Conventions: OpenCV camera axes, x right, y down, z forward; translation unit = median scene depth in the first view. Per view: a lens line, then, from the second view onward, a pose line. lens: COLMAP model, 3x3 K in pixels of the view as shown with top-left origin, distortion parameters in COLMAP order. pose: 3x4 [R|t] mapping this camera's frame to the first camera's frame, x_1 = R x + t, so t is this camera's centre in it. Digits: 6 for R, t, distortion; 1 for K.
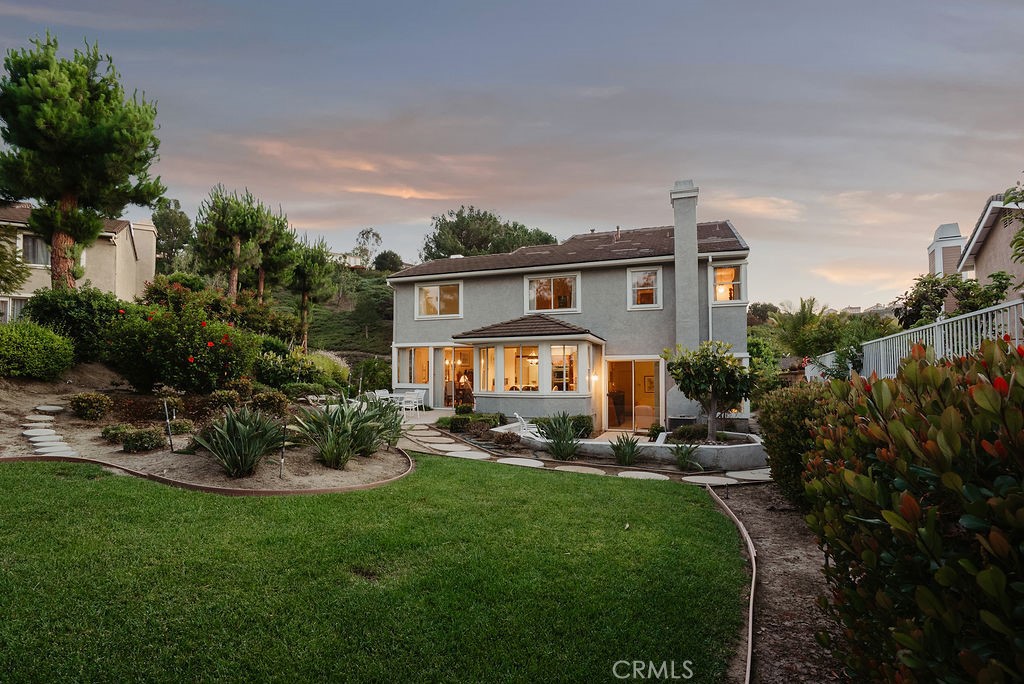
lens RADIAL K [[493.1, 0, 511.6], [0, 493.1, 363.1], [0, 0, 1]] dist [-0.001561, -0.000101]
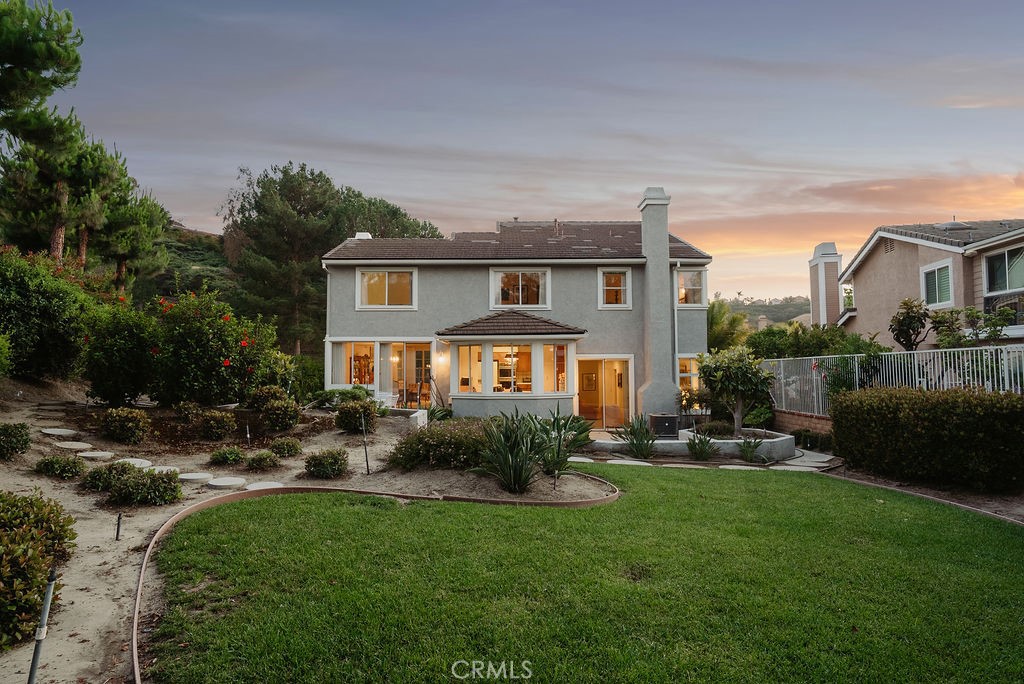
lens RADIAL K [[568.7, 0, 512.0], [0, 568.7, 342.0], [0, 0, 1]] dist [0.040134, 0.000349]
pose [[0.938350, 0.012940, 0.345445, -0.308575], [-0.005667, 0.999741, -0.022056, -0.012989], [-0.345641, 0.018738, 0.938180, -0.022793]]
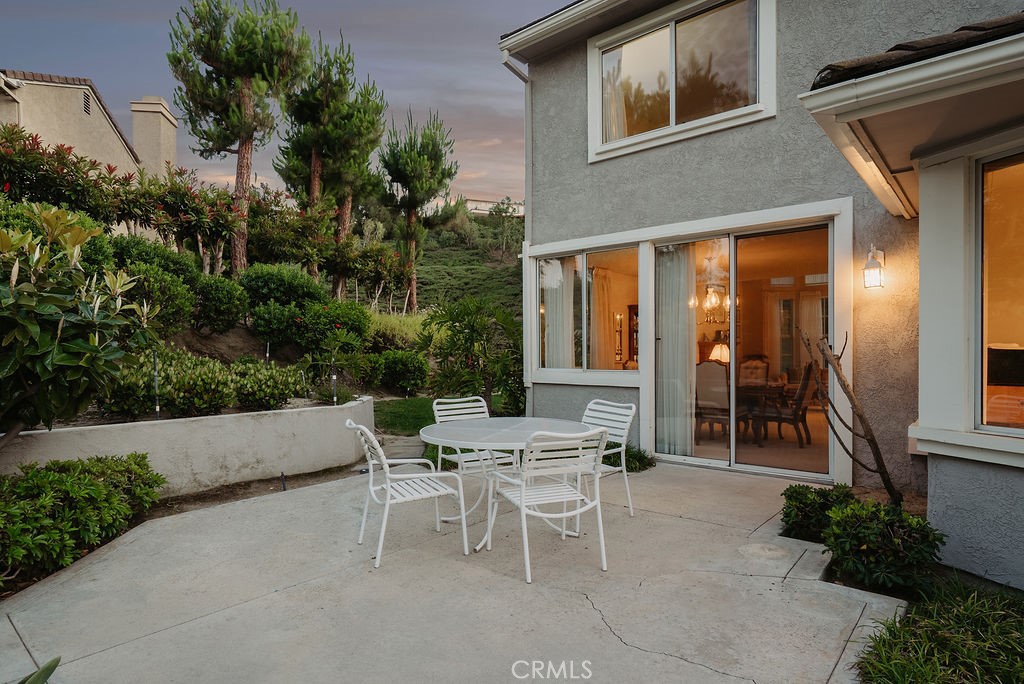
lens RADIAL K [[571.2, 0, 479.8], [0, 571.2, 357.9], [0, 0, 1]] dist [-0.029234, 0.000100]
pose [[0.920947, -0.001587, -0.389686, -0.132788], [0.017092, 0.999194, 0.036323, 0.021885], [0.389314, -0.040112, 0.920231, 0.702765]]
